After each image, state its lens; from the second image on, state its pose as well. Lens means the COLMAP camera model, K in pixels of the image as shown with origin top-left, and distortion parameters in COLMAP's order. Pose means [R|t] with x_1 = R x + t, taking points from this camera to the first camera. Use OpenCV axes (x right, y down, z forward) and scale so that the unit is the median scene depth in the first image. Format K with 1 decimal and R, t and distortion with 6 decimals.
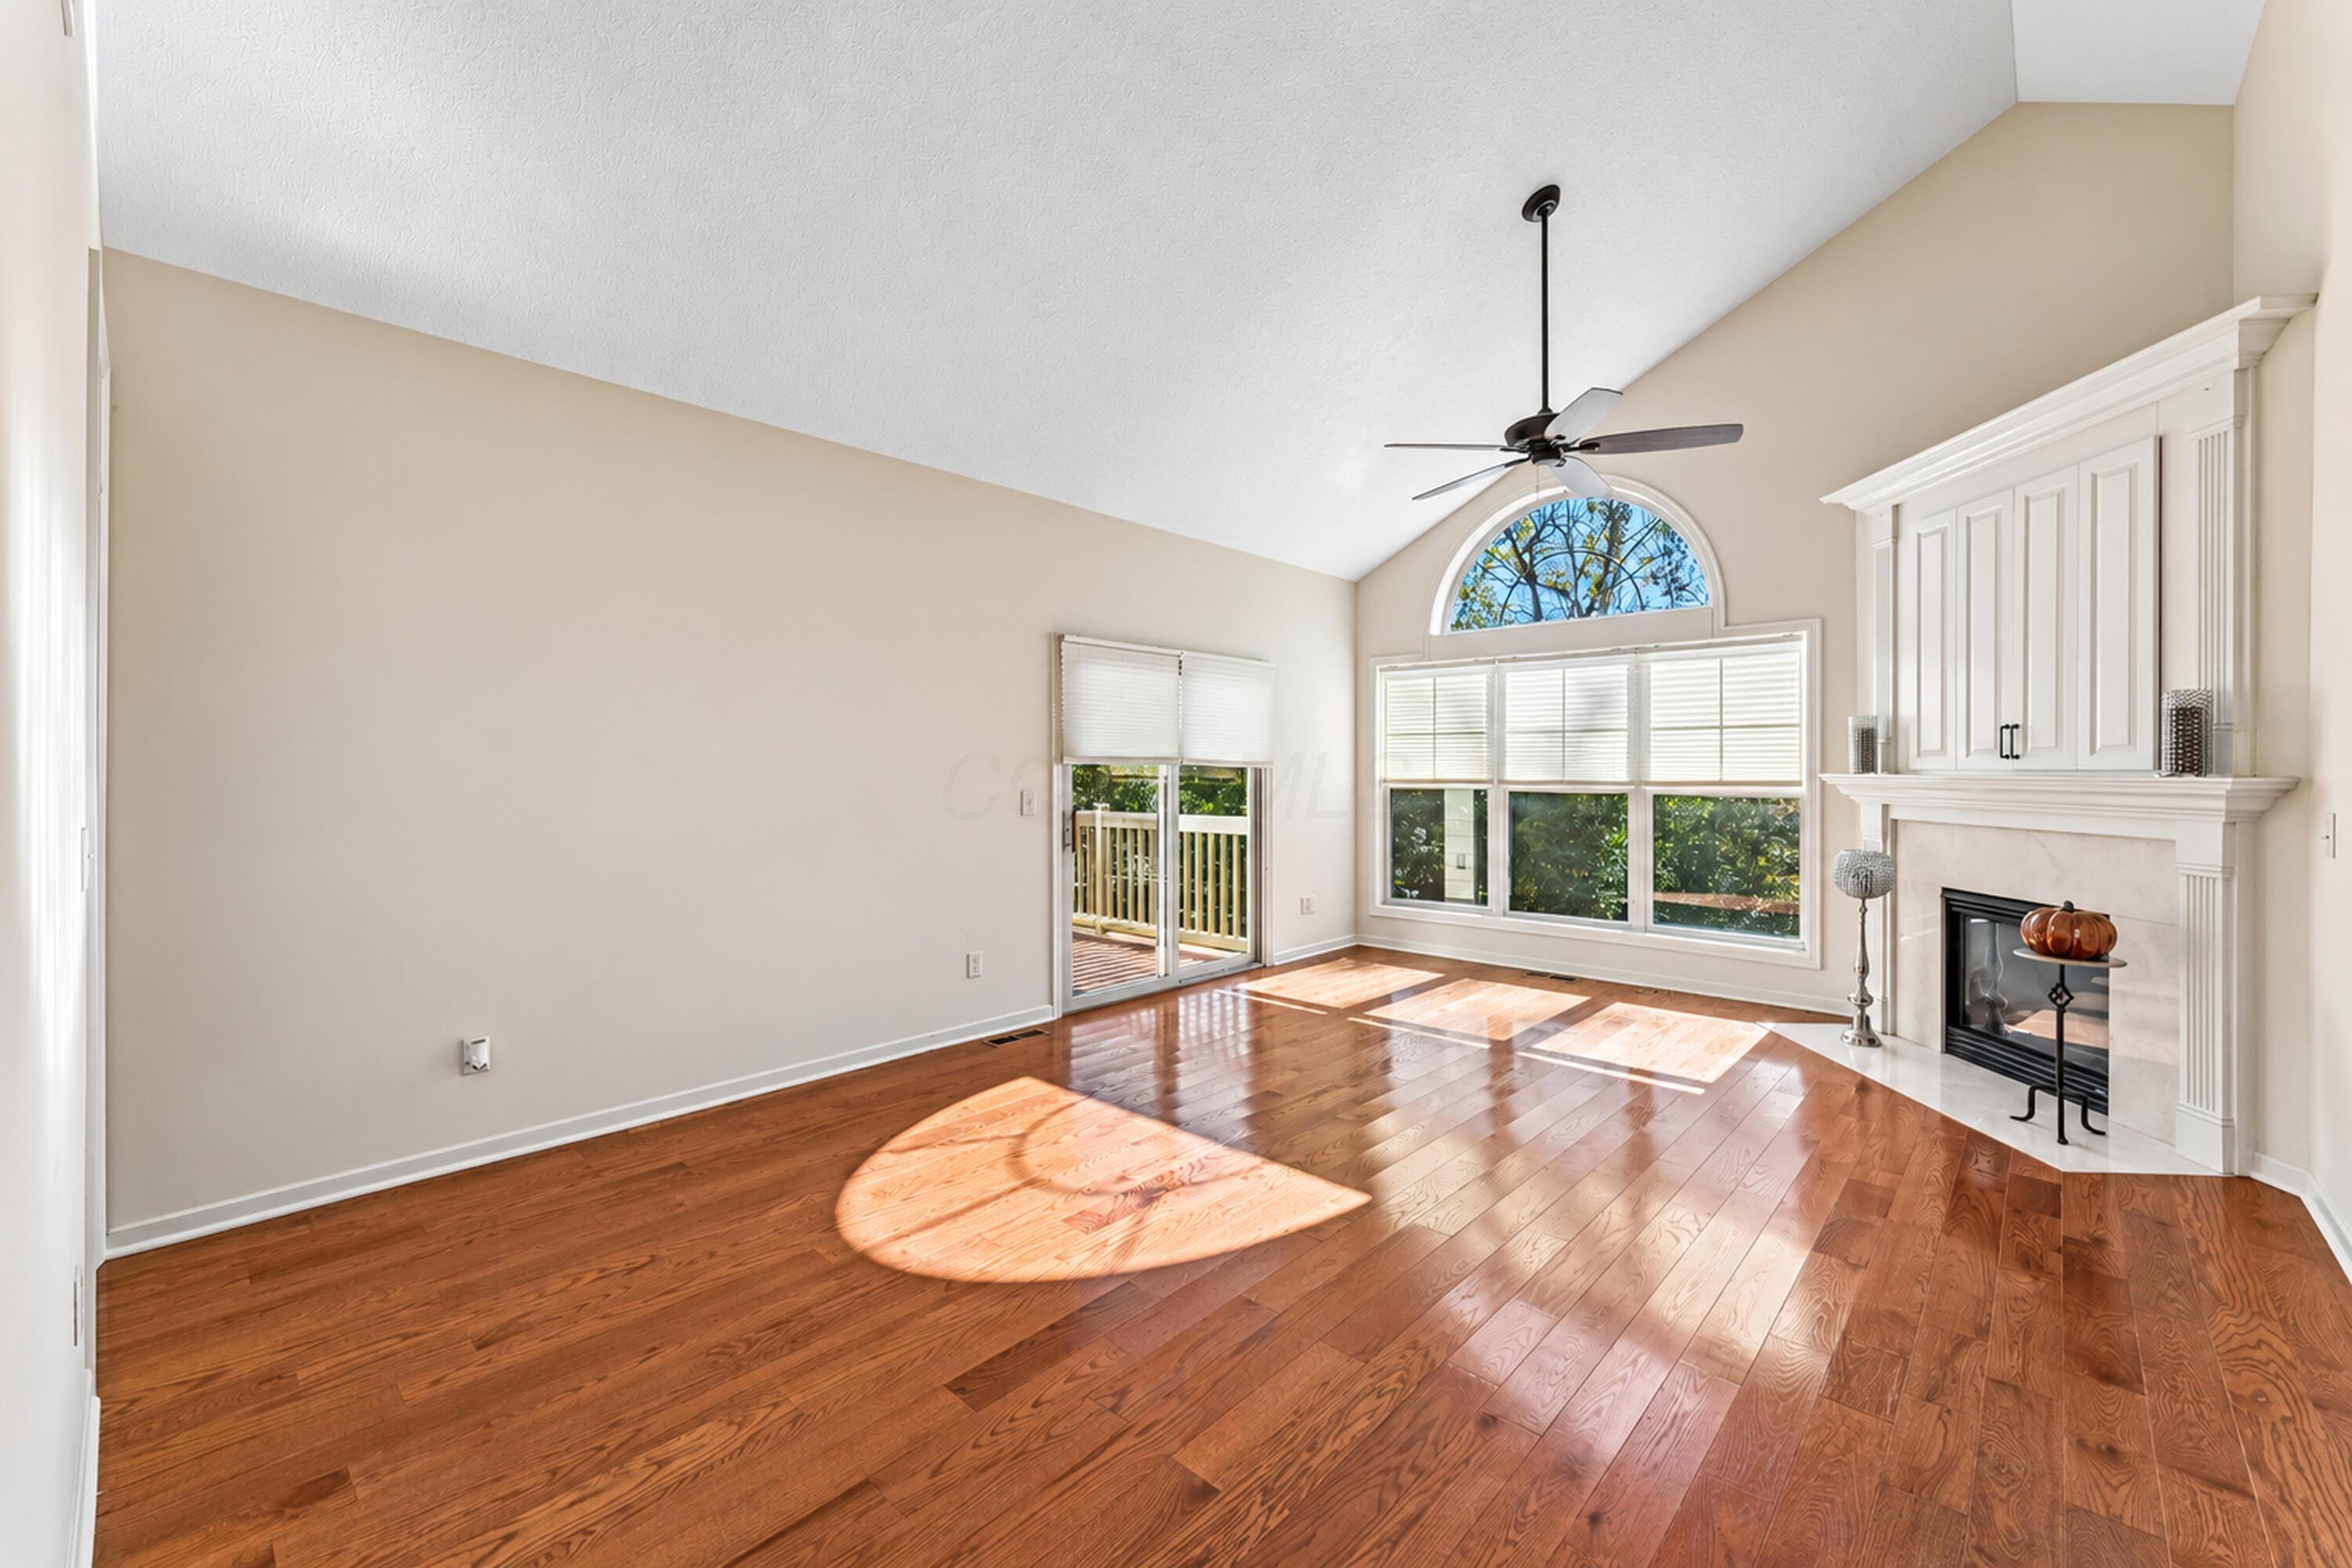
lens RADIAL K [[963.4, 0, 1182.9], [0, 963.4, 778.3], [0, 0, 1]] dist [0.000710, 0.000113]
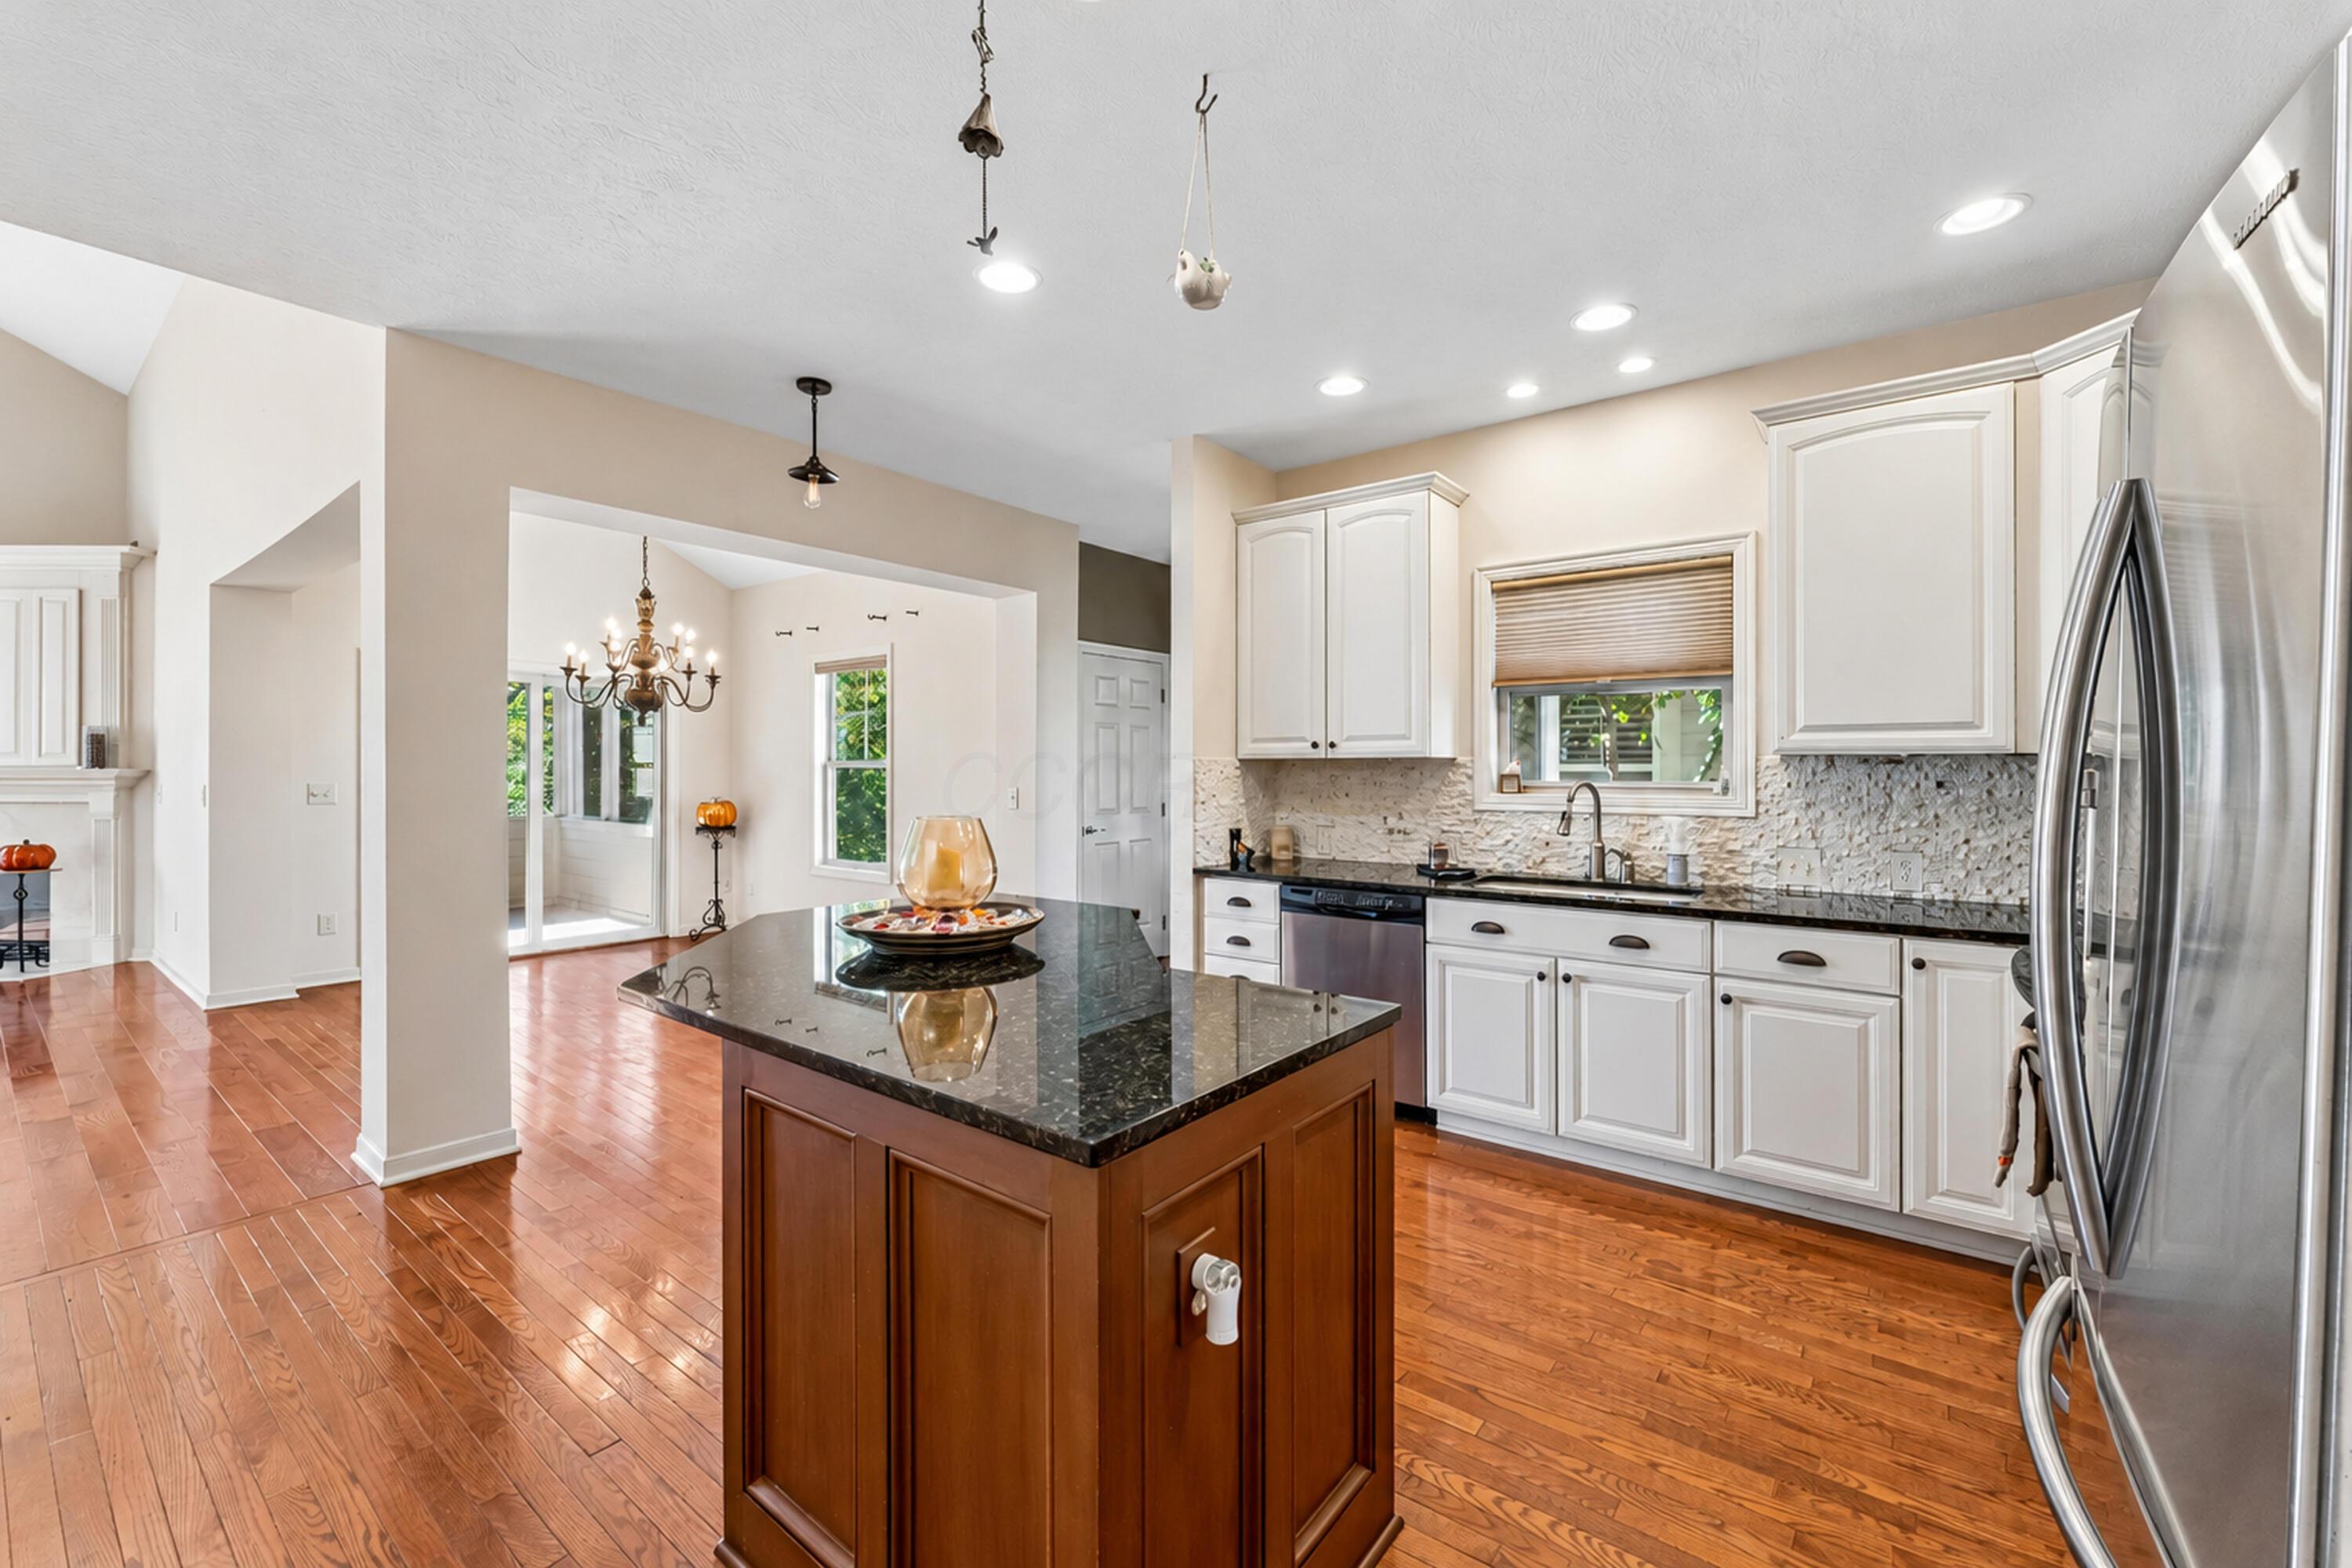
lens RADIAL K [[963.4, 0, 1185.8], [0, 963.4, 767.8], [0, 0, 1]] dist [0.000710, 0.000113]
pose [[-0.090466, 0.002300, 0.995897, -1.162199], [0.001286, 0.999997, -0.002193, 0.003326], [-0.995899, 0.001082, -0.090469, -1.076615]]
